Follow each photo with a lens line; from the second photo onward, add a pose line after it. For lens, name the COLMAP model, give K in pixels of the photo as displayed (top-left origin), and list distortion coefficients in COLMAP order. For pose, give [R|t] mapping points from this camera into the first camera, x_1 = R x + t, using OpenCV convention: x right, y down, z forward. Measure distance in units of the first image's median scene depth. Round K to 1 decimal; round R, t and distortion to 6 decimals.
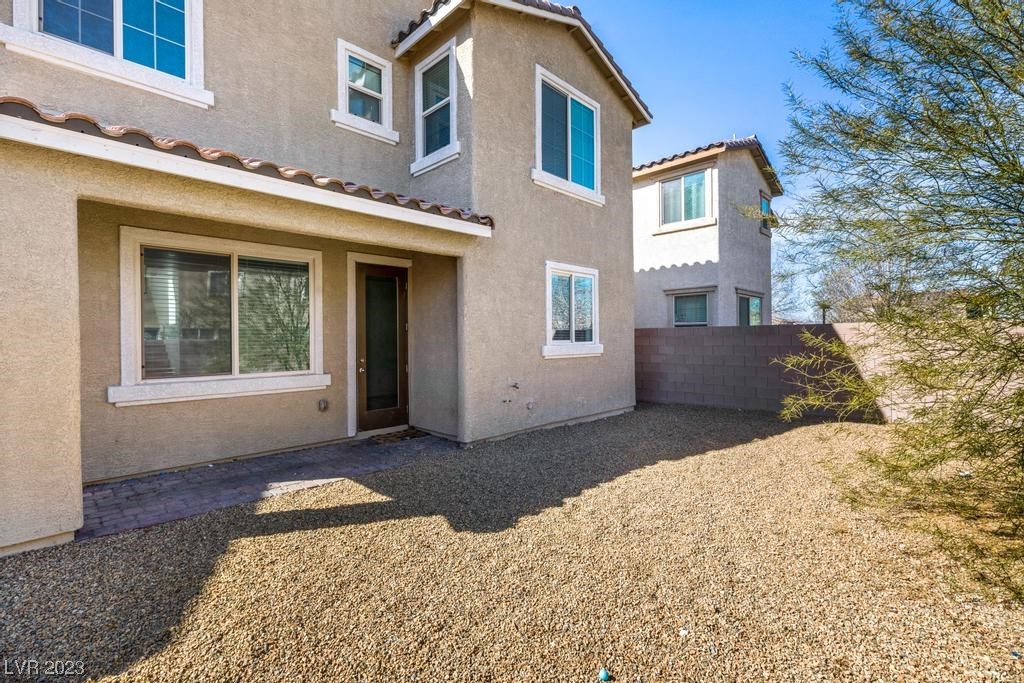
lens RADIAL K [[463.4, 0, 511.4], [0, 463.4, 336.5], [0, 0, 1]] dist [0.000789, 0.000675]
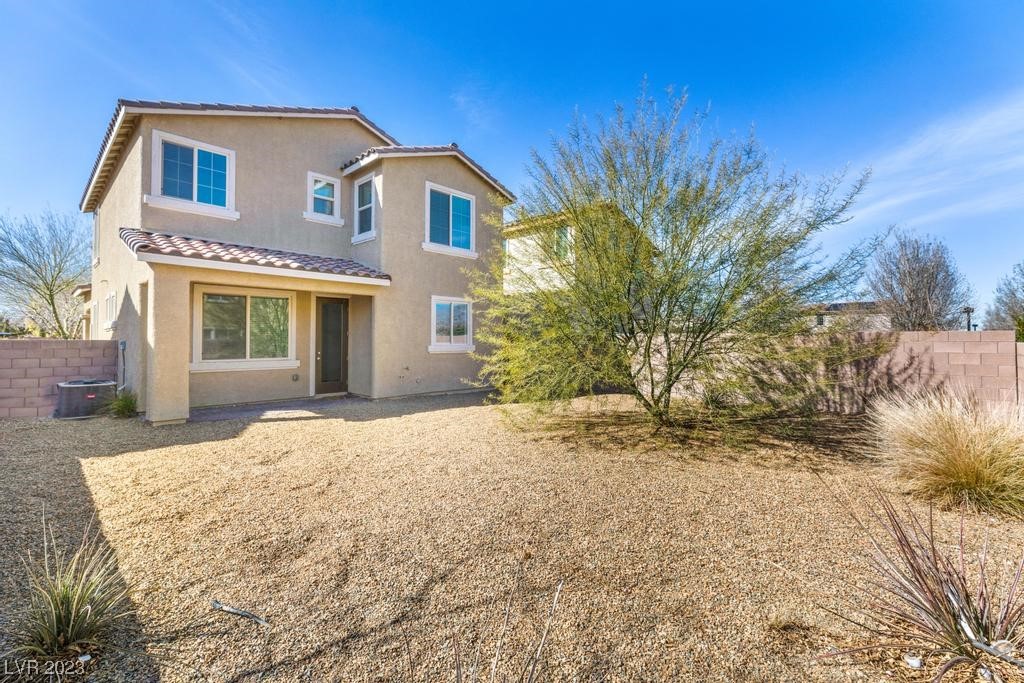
lens RADIAL K [[462.6, 0, 511.6], [0, 462.6, 330.9], [0, 0, 1]] dist [0.000449, 0.000001]
pose [[0.999684, 0.010836, 0.022665, 0.361989], [-0.010459, 0.999806, -0.016685, -0.010064], [-0.022842, 0.016443, 0.999604, -0.757465]]
